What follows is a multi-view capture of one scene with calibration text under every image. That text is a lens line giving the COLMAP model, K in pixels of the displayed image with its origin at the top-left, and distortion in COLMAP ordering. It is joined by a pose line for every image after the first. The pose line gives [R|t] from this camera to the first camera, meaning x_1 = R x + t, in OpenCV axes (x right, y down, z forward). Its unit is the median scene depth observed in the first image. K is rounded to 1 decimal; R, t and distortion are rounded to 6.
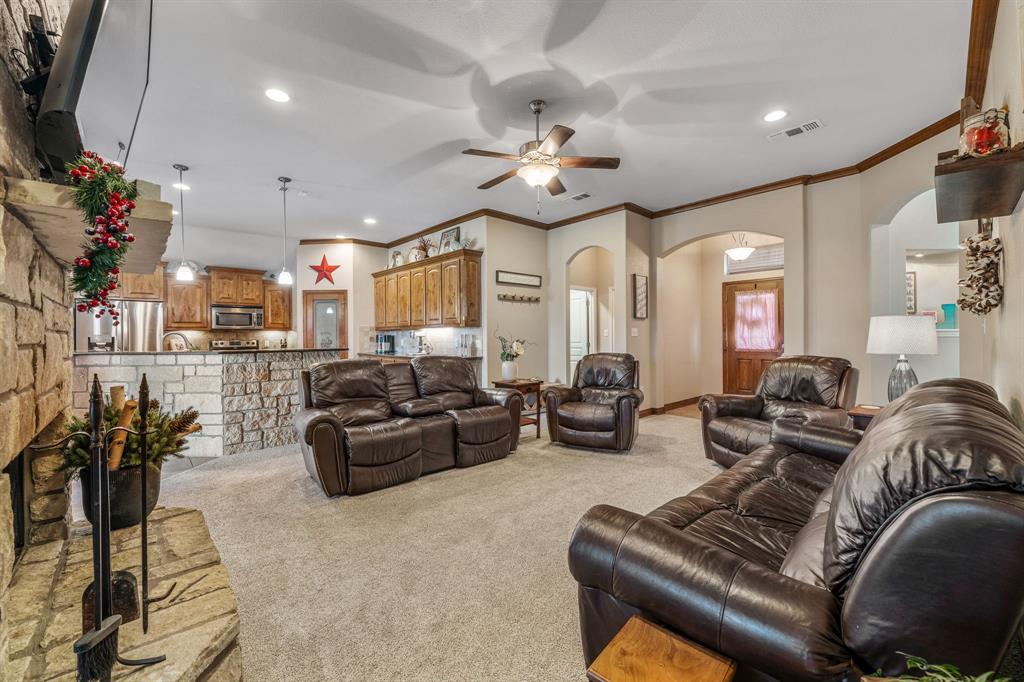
lens RADIAL K [[419.4, 0, 513.9], [0, 419.4, 338.1], [0, 0, 1]] dist [-0.001472, -0.000461]
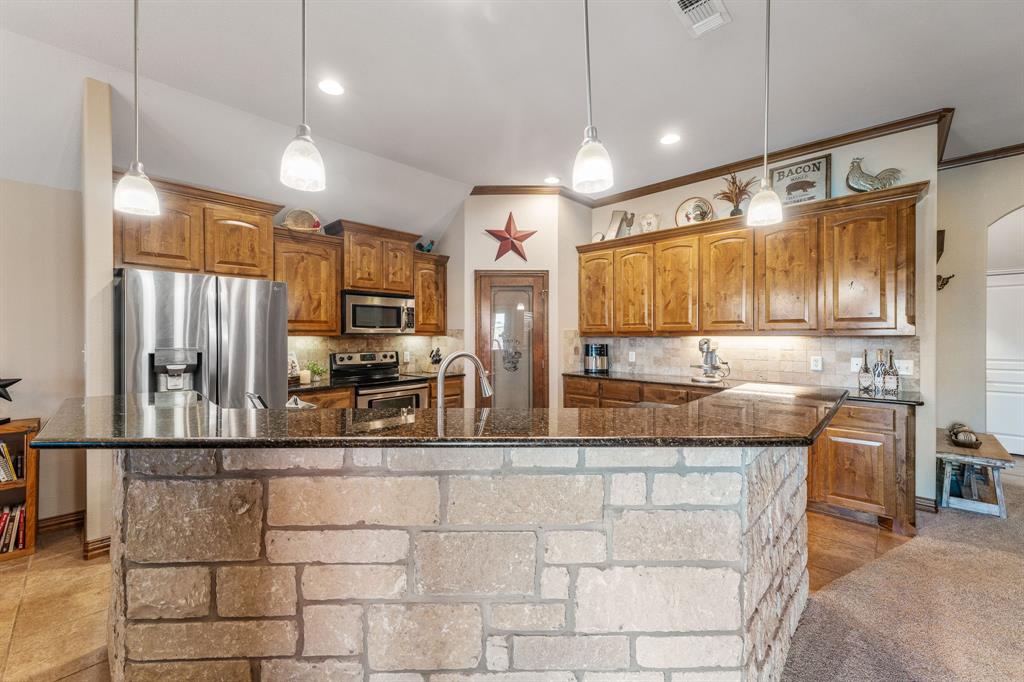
lens RADIAL K [[419.4, 0, 516.1], [0, 419.4, 337.7], [0, 0, 1]] dist [-0.001472, -0.000461]
pose [[0.998313, 0.008615, 0.057419, -0.480048], [-0.008596, 0.999963, -0.000583, -0.016193], [-0.057422, 0.000088, 0.998350, 0.389594]]
